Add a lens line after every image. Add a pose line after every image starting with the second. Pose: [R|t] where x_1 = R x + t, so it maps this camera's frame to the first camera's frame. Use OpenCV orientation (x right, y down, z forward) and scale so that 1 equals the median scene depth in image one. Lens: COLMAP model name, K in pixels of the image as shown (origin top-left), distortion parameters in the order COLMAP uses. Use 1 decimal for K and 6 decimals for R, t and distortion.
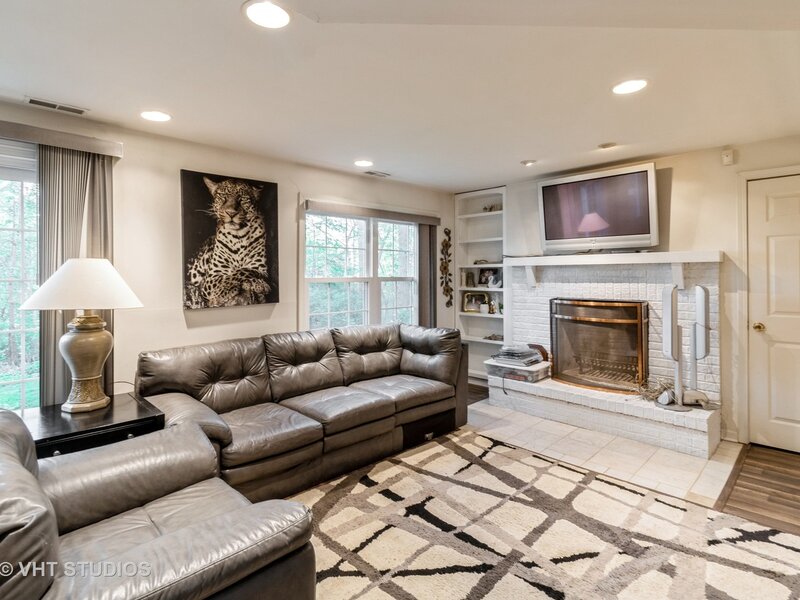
lens RADIAL K [[426.3, 0, 396.1], [0, 426.3, 267.1], [0, 0, 1]] dist [-0.000081, -0.000693]
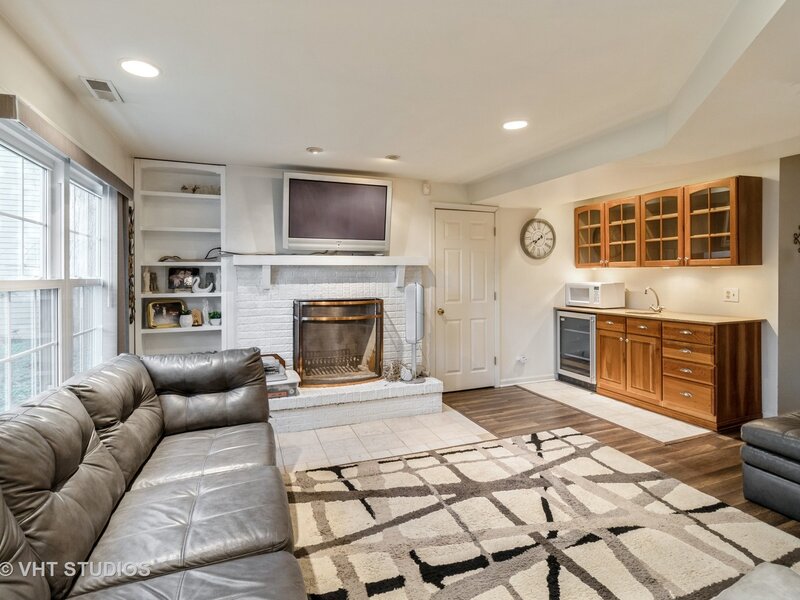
lens RADIAL K [[420.5, 0, 399.7], [0, 420.5, 273.4], [0, 0, 1]] dist [-0.000432, -0.000241]
pose [[0.400278, 0.007467, 0.916363, -0.513772], [-0.012038, 0.999923, -0.002890, 0.018210], [-0.916315, -0.009874, 0.400337, 0.566420]]
